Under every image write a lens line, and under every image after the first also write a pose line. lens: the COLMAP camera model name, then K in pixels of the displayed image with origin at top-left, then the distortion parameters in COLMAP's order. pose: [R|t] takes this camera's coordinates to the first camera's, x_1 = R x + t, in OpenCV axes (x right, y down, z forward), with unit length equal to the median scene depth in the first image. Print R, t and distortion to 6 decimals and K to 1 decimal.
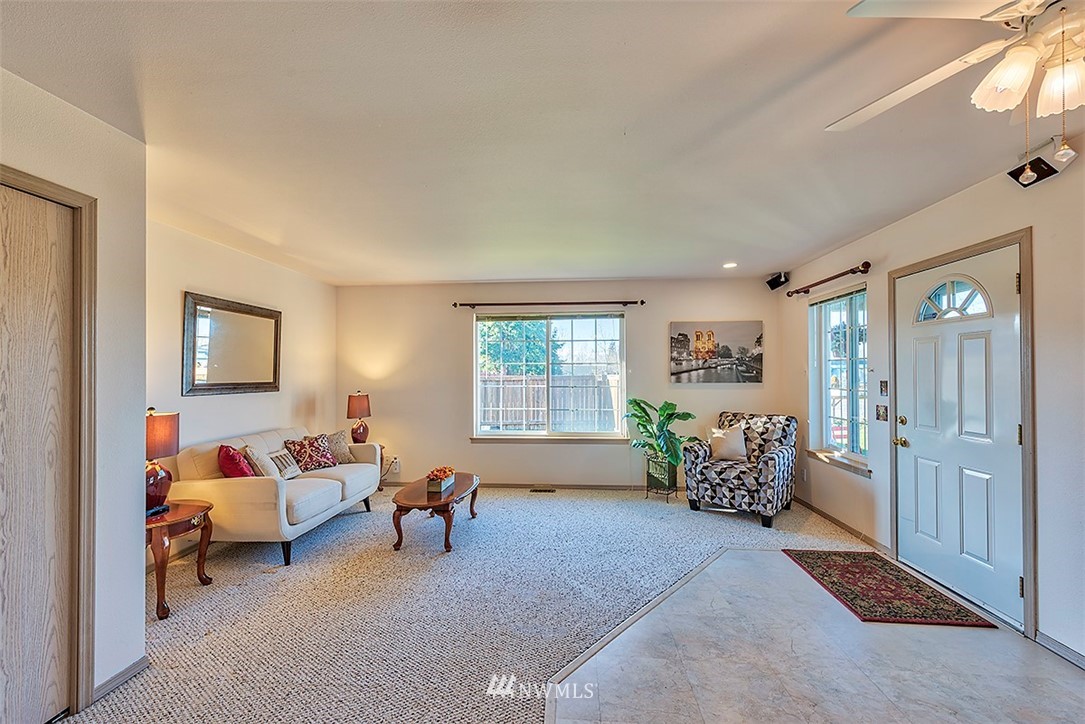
lens RADIAL K [[442.4, 0, 542.5], [0, 442.4, 362.0], [0, 0, 1]] dist [0.002048, 0.000152]
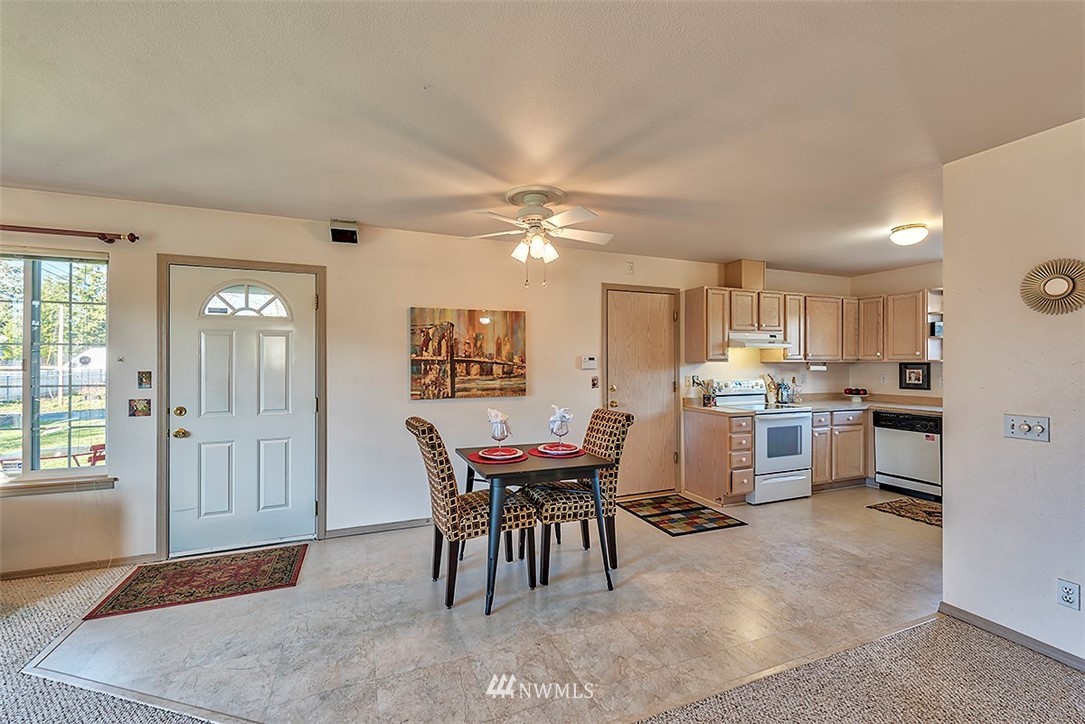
lens RADIAL K [[461.0, 0, 540.5], [0, 461.0, 354.8], [0, 0, 1]] dist [0.000664, 0.000052]
pose [[-0.451031, 0.015201, 0.892379, -0.473490], [-0.023959, 0.999288, -0.029132, 0.018510], [-0.892186, -0.034520, -0.450346, 0.784064]]
